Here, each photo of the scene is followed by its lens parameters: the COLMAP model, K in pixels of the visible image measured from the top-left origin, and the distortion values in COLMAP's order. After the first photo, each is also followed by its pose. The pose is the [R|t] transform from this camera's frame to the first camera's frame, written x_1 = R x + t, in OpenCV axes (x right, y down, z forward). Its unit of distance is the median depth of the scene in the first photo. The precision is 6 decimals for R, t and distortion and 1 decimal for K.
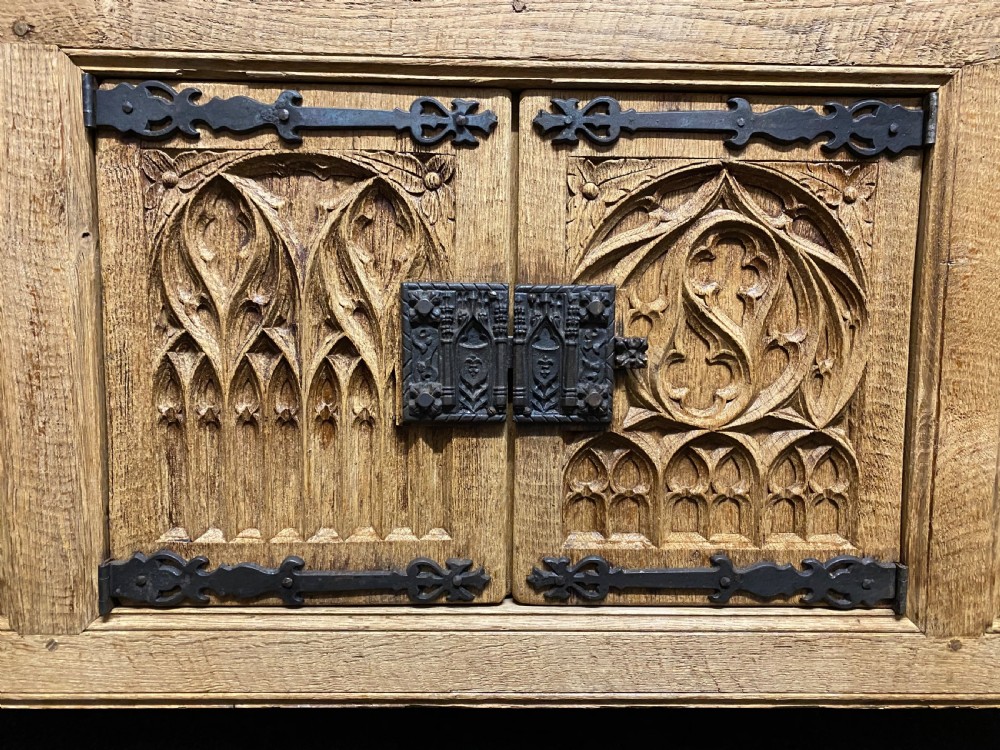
lens RADIAL K [[771.8, 0, 500.0], [0, 771.8, 375.0], [0, 0, 1]] dist [0.019173, -0.018222]
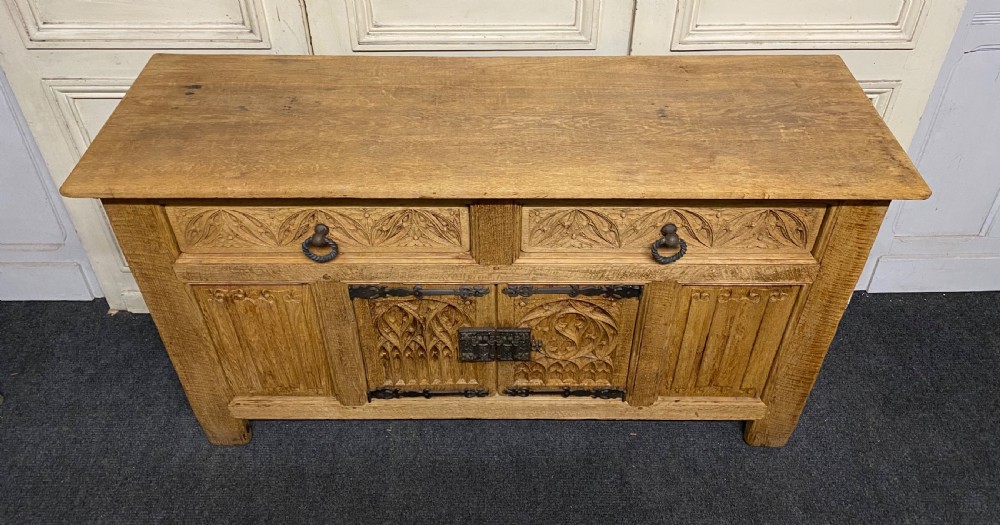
lens RADIAL K [[745.4, 0, 500.1], [0, 745.4, 200.1], [0, 0, 1]] dist [0.091288, -0.120642]
pose [[0.999490, 0.006021, -0.031348, 0.118220], [0.012664, 0.826663, 0.562554, -2.131288], [0.029301, -0.562665, 0.826166, -1.084481]]
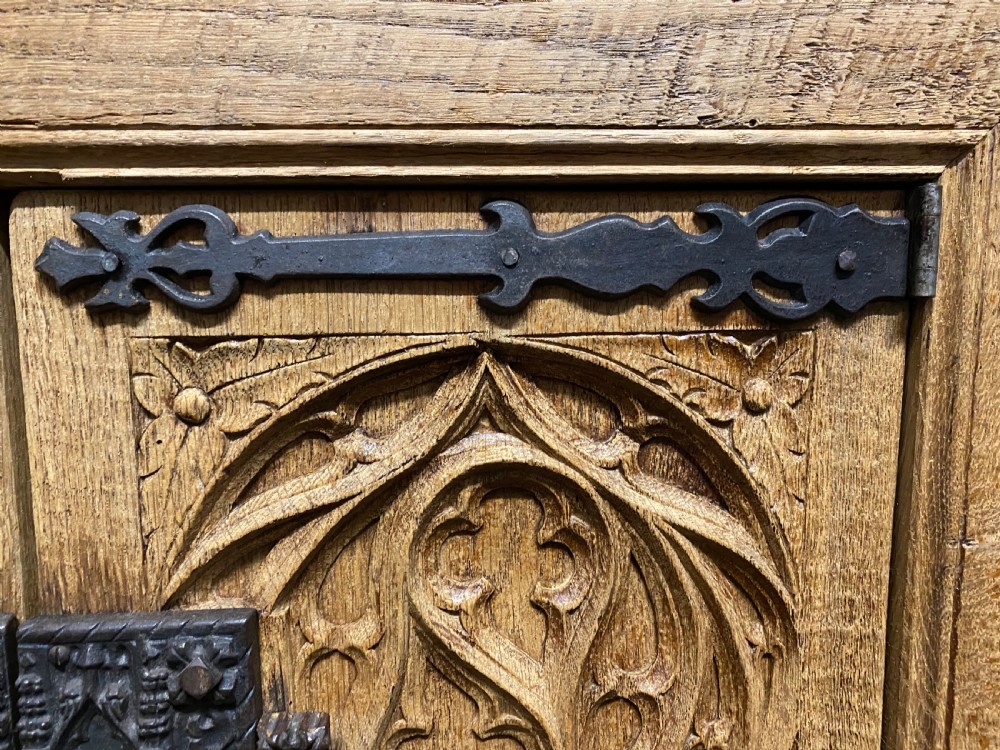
lens RADIAL K [[768.2, 0, 500.0], [0, 768.2, 375.0], [0, 0, 1]] dist [0.003038, -0.006097]
pose [[0.999171, -0.026325, 0.031069, 0.284890], [0.025301, 0.999139, 0.032890, -0.267882], [-0.031909, -0.032076, 0.998976, 0.545176]]
